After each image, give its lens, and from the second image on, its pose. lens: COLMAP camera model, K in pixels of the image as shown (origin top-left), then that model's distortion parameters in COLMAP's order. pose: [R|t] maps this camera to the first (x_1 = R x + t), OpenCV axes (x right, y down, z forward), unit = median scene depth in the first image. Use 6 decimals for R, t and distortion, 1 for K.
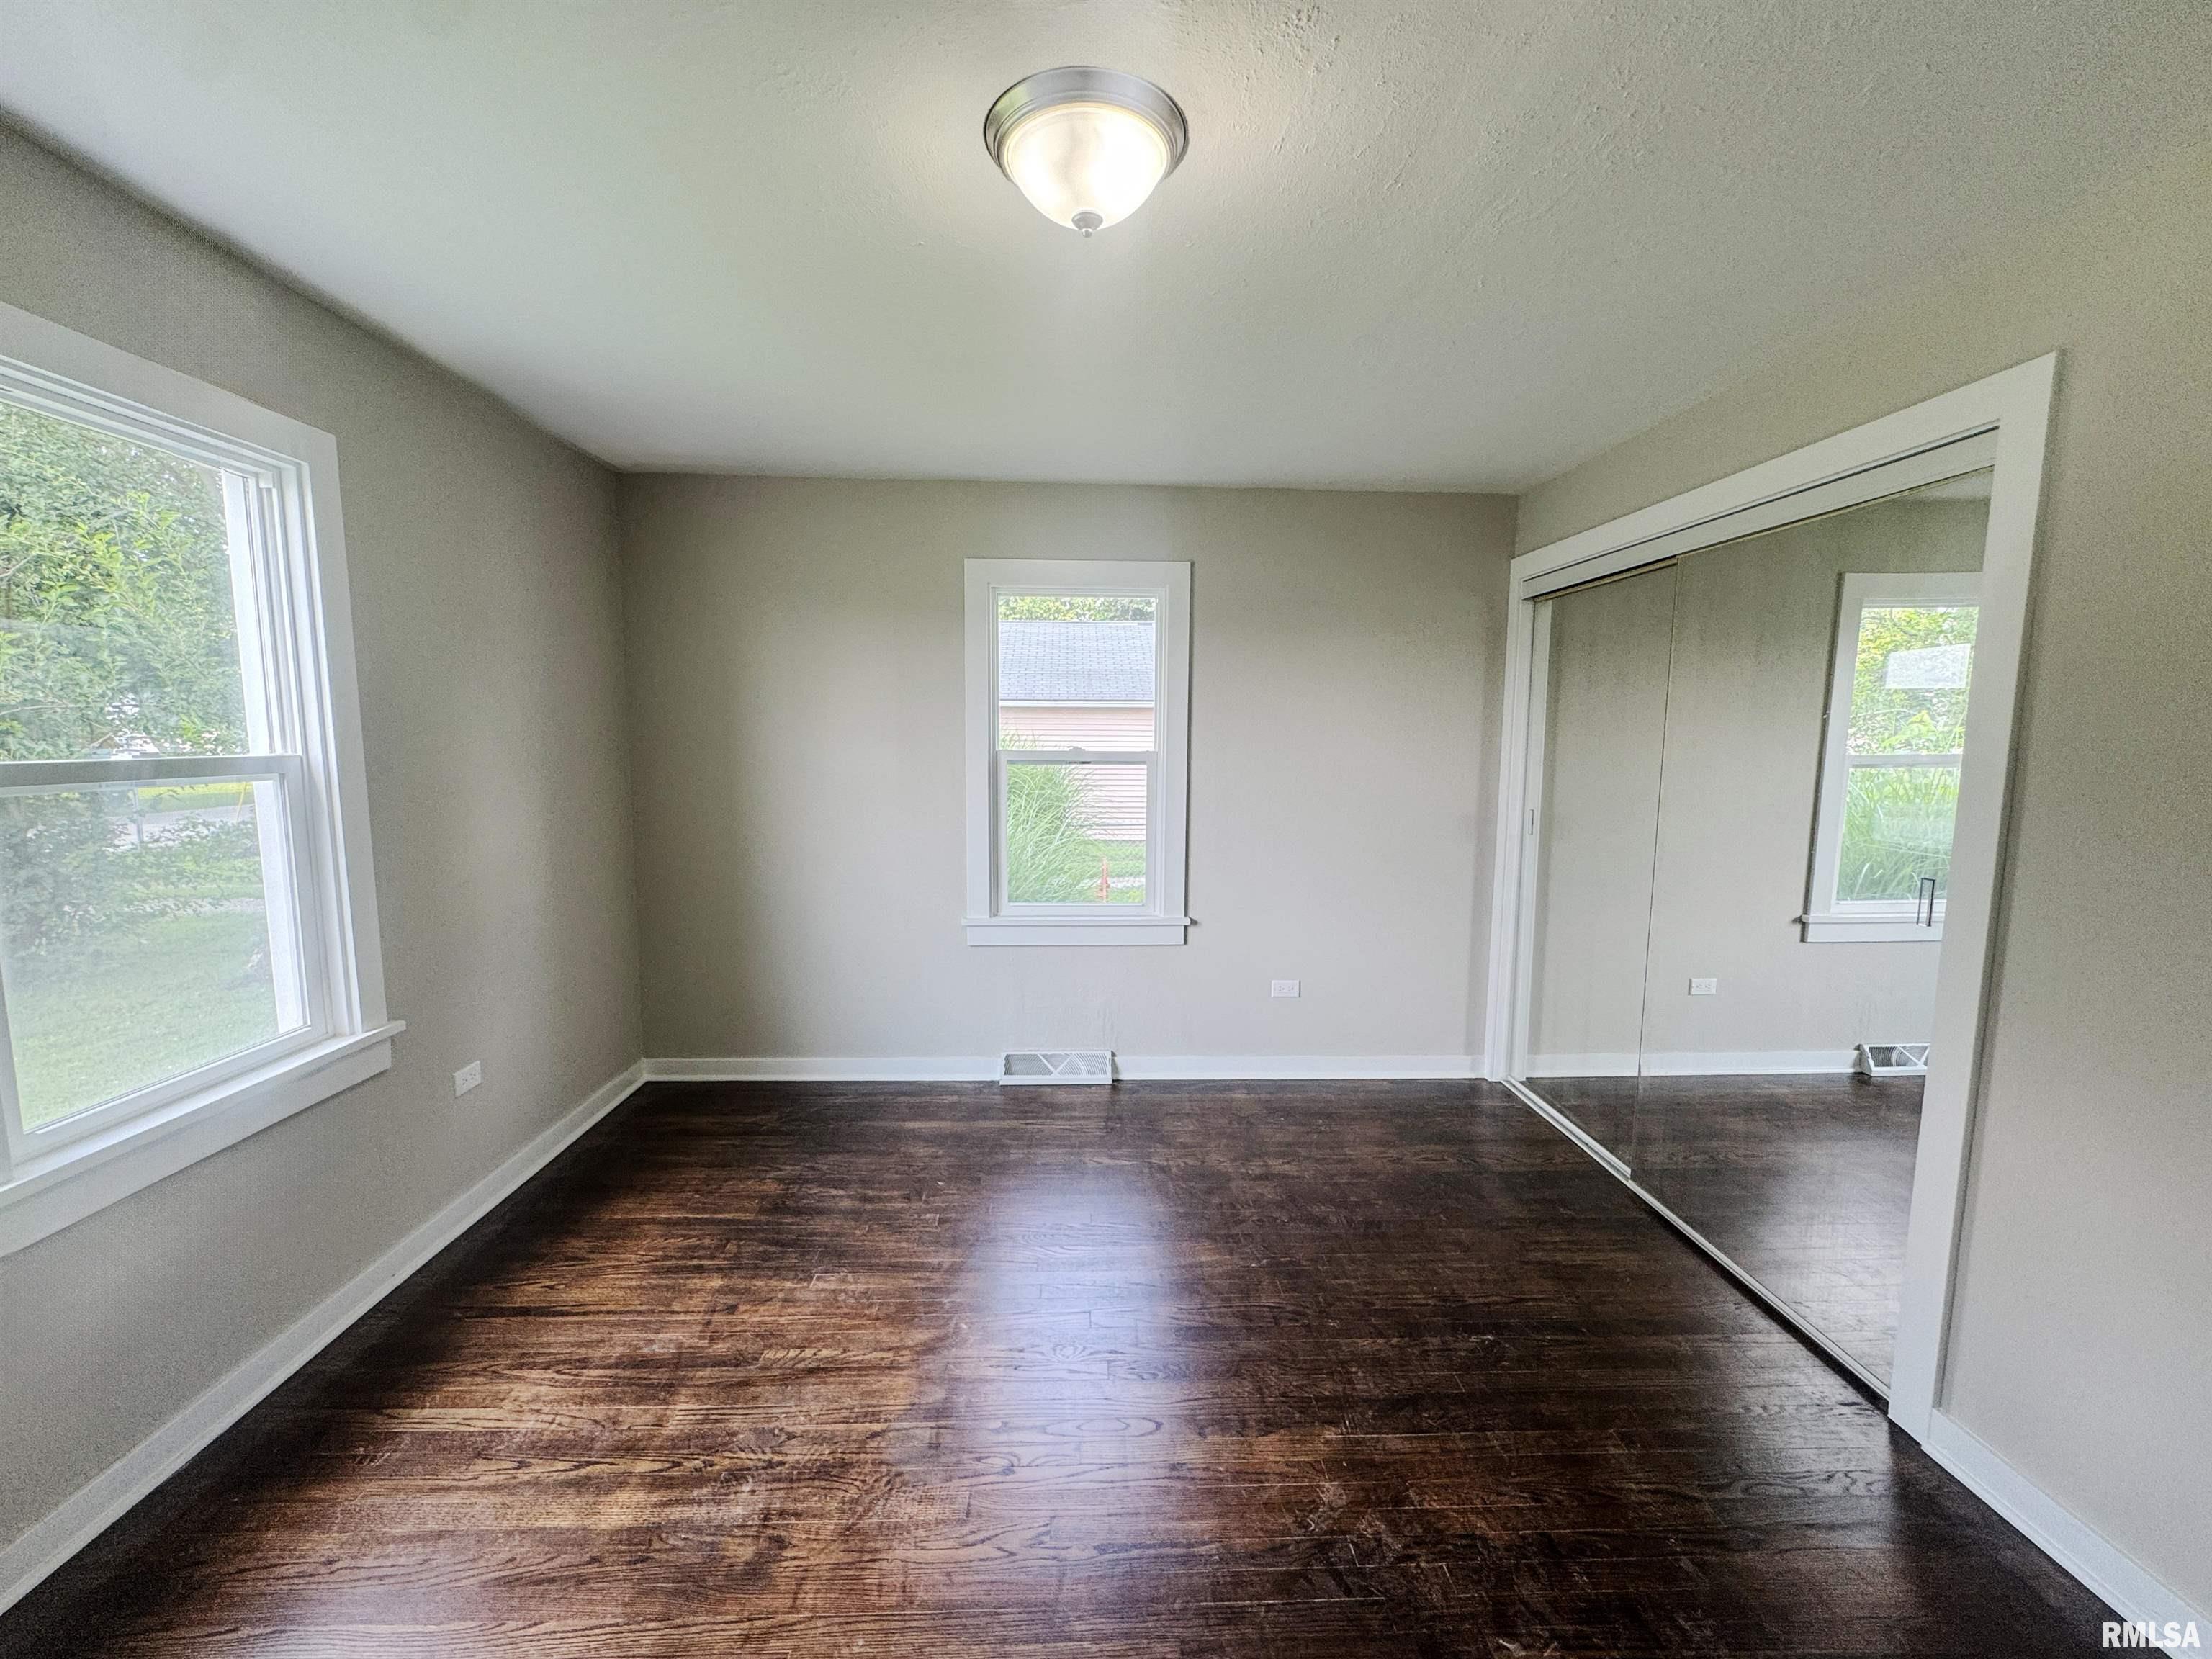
lens RADIAL K [[886.3, 0, 1101.2], [0, 886.3, 836.8], [0, 0, 1]] dist [-0.006674, -0.000293]
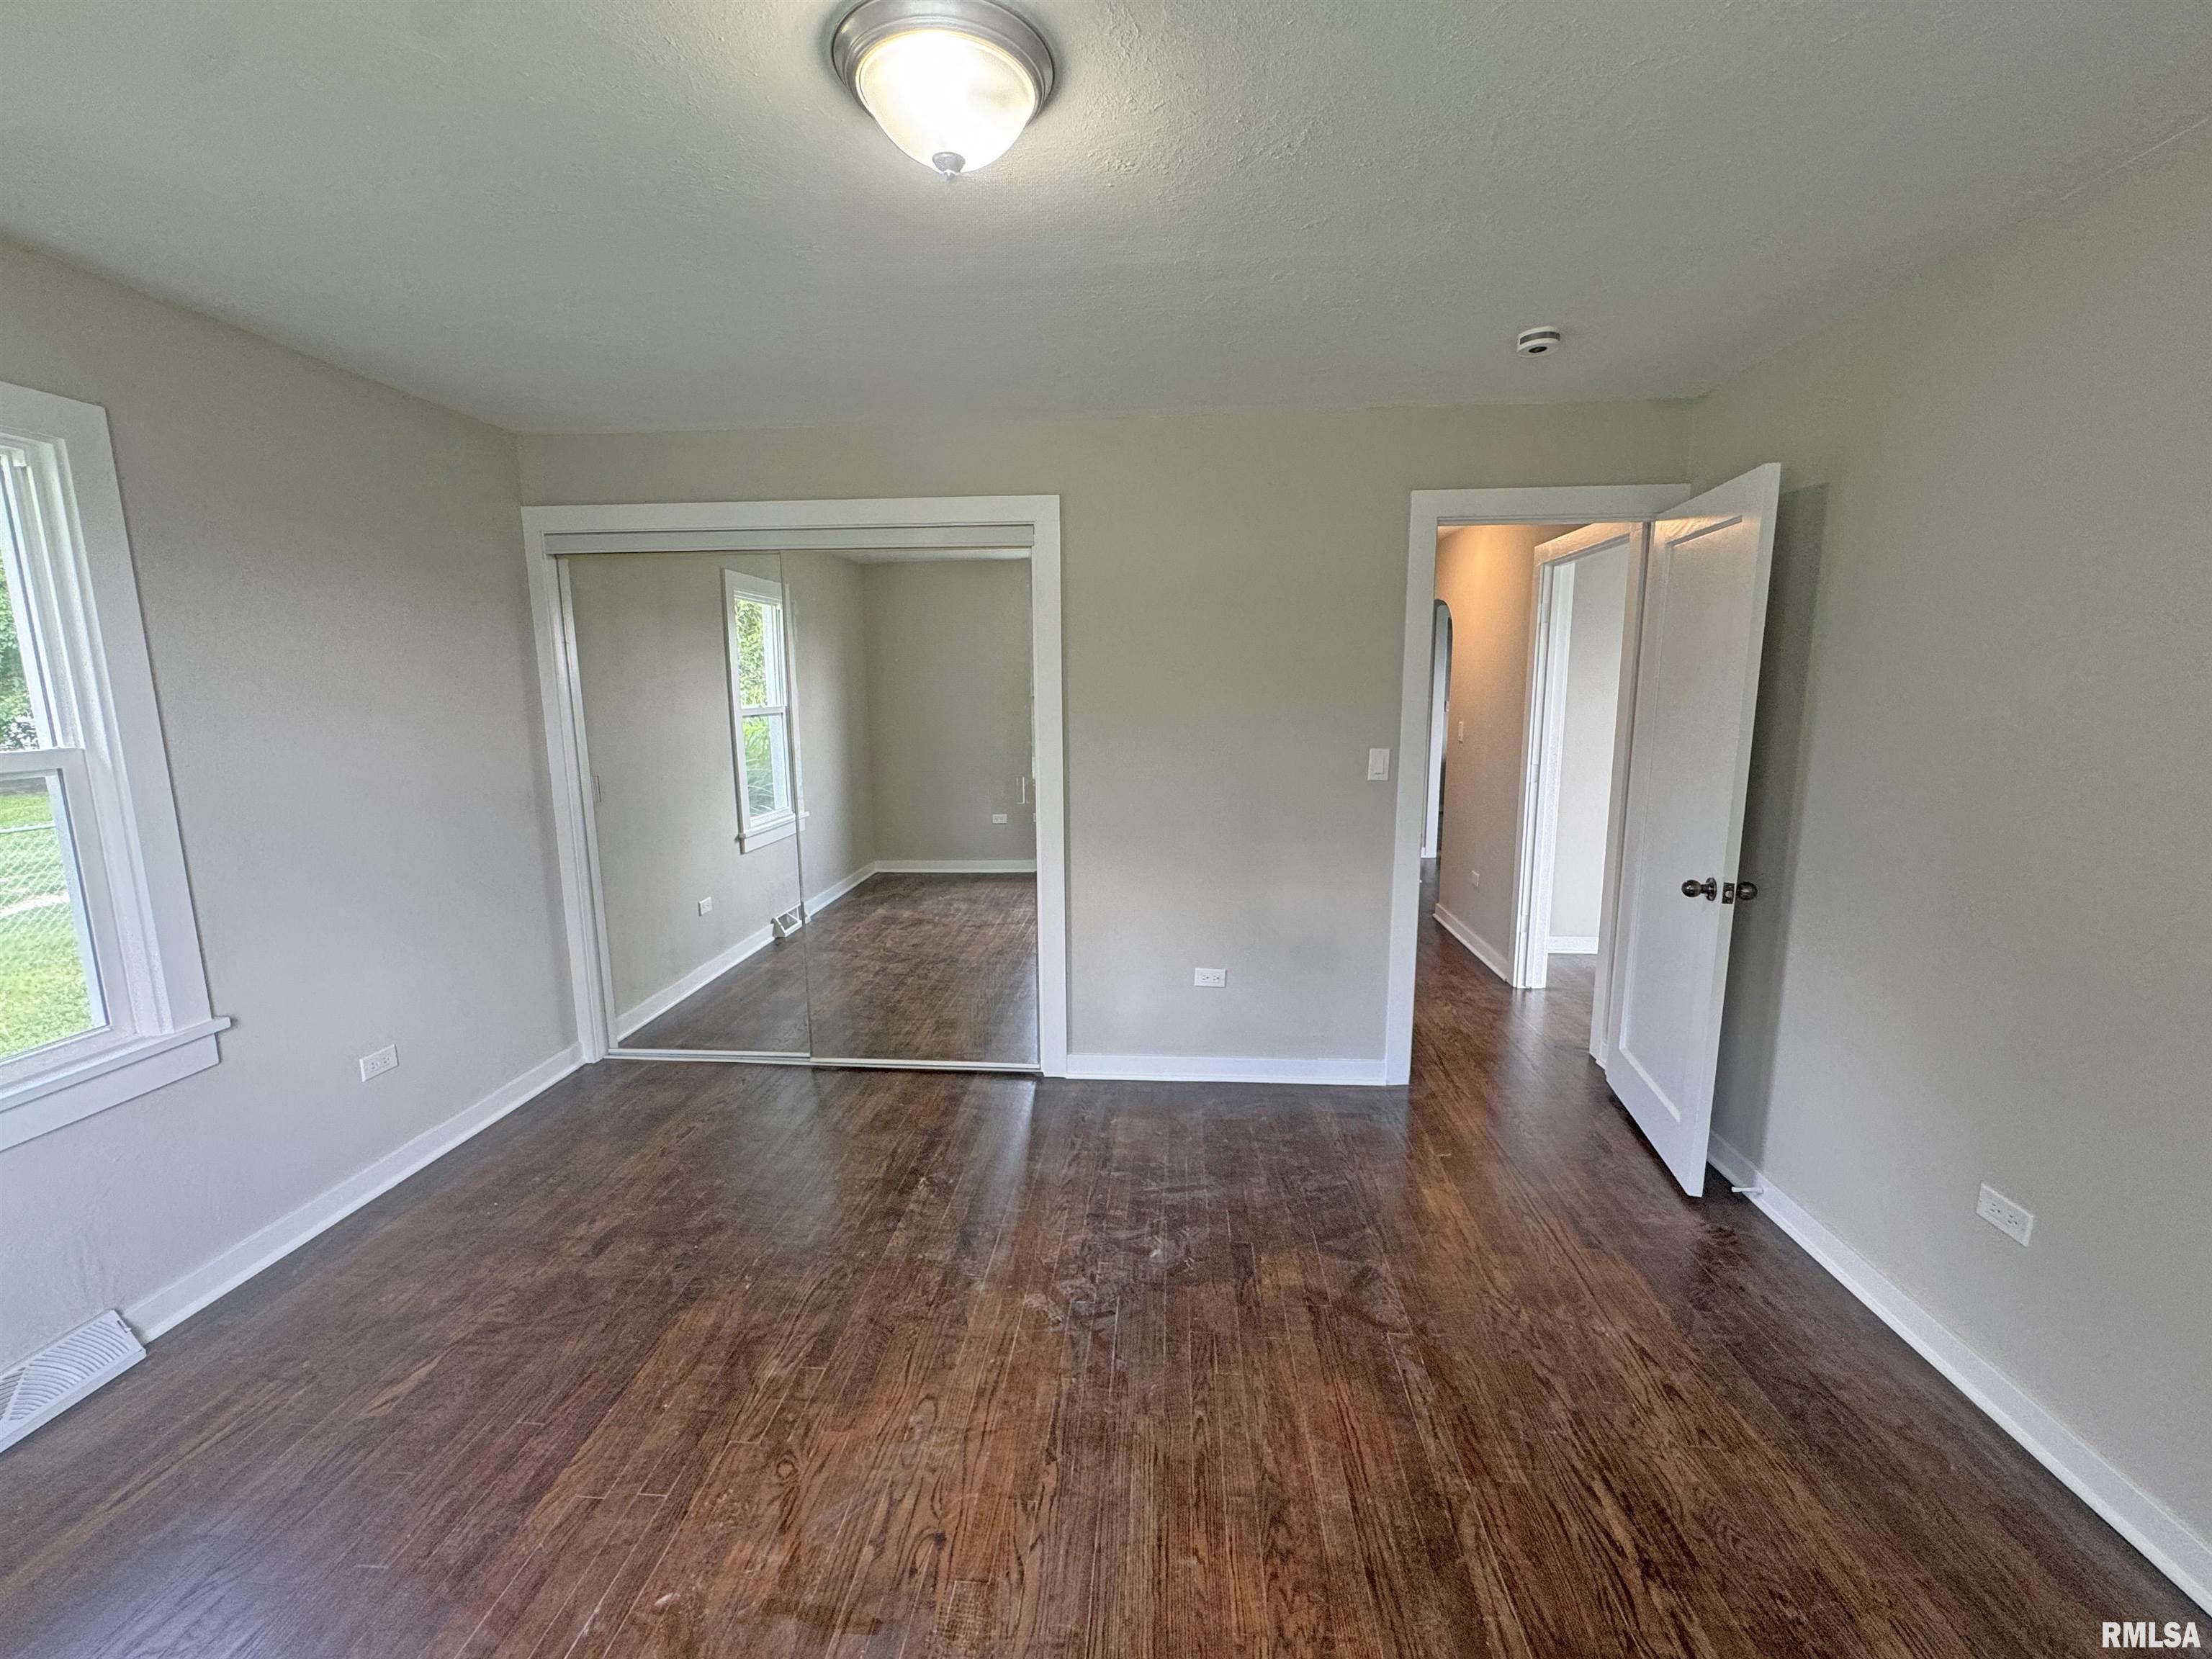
lens RADIAL K [[886.3, 0, 1117.7], [0, 886.3, 826.2], [0, 0, 1]] dist [-0.006674, -0.000293]
pose [[0.105534, -0.173124, 0.979230, -0.811323], [0.125857, 0.979135, 0.159544, -0.113813], [-0.986419, 0.106405, 0.125120, 0.604635]]
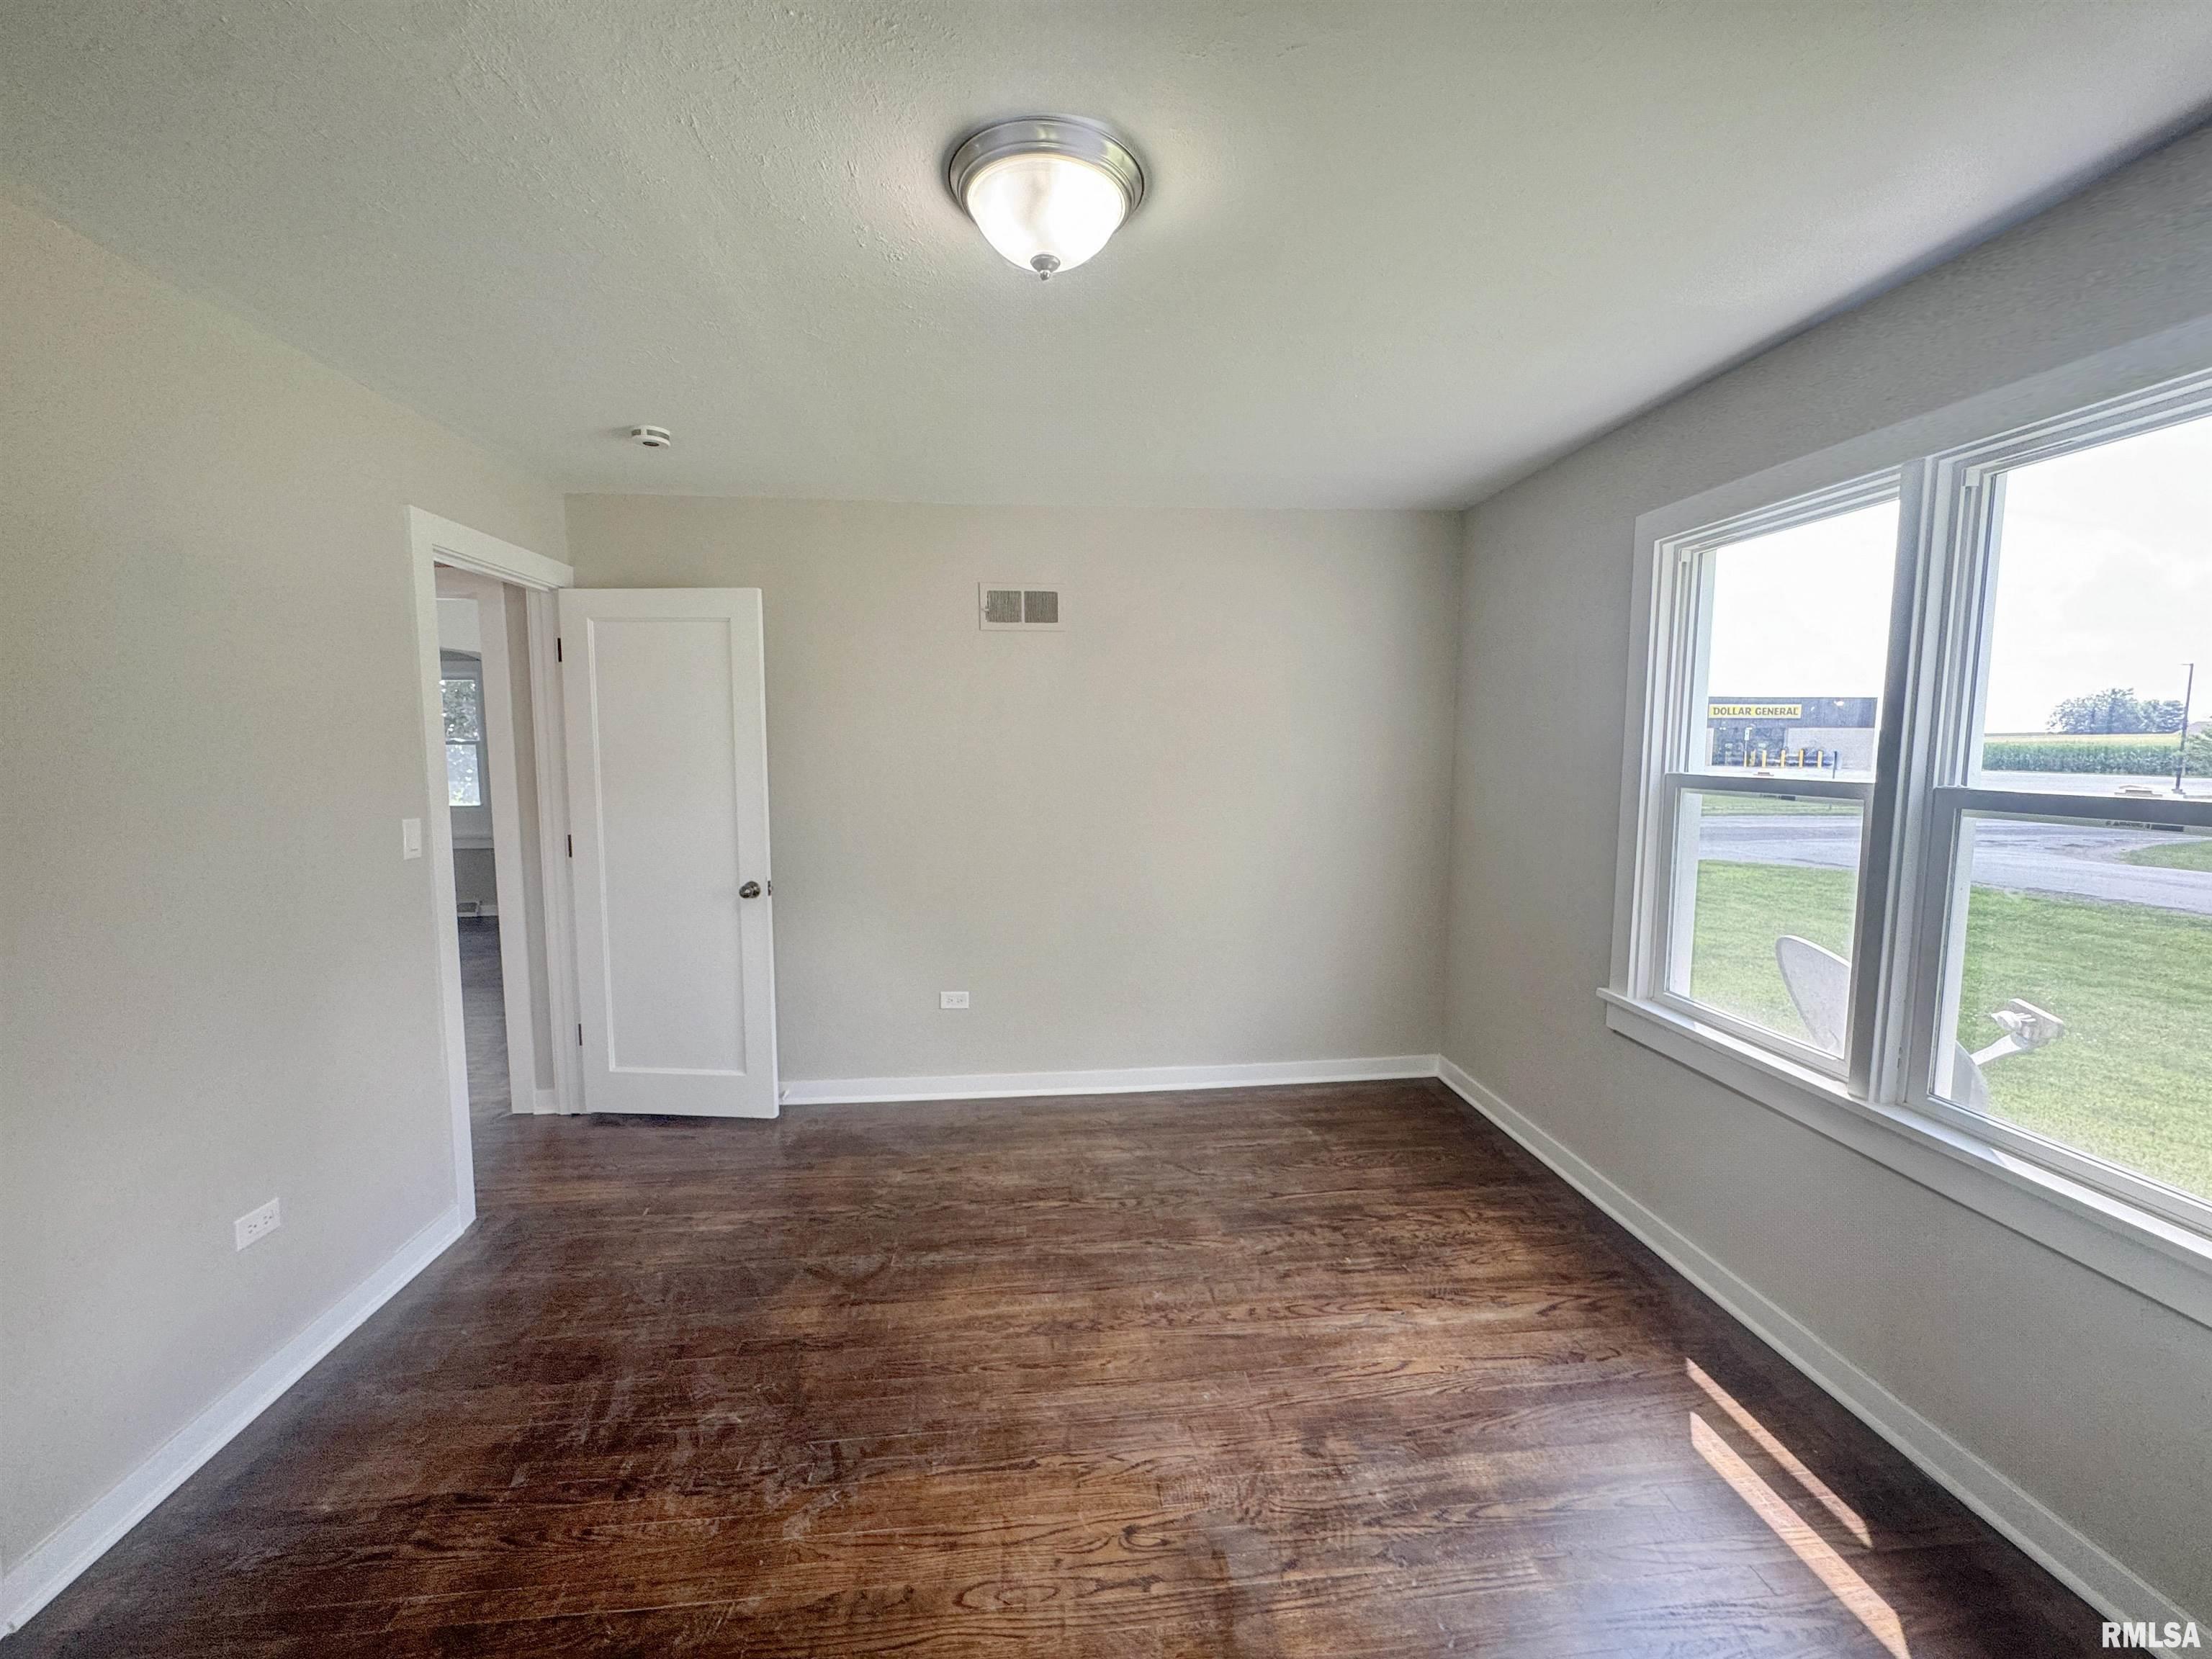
lens RADIAL K [[886.3, 0, 1105.4], [0, 886.3, 830.4], [0, 0, 1]] dist [-0.006674, -0.000293]
pose [[-0.998353, -0.002795, -0.057299, -0.021672], [-0.015338, 0.975454, 0.219667, -0.218519], [0.055278, 0.220184, -0.973891, 1.689073]]
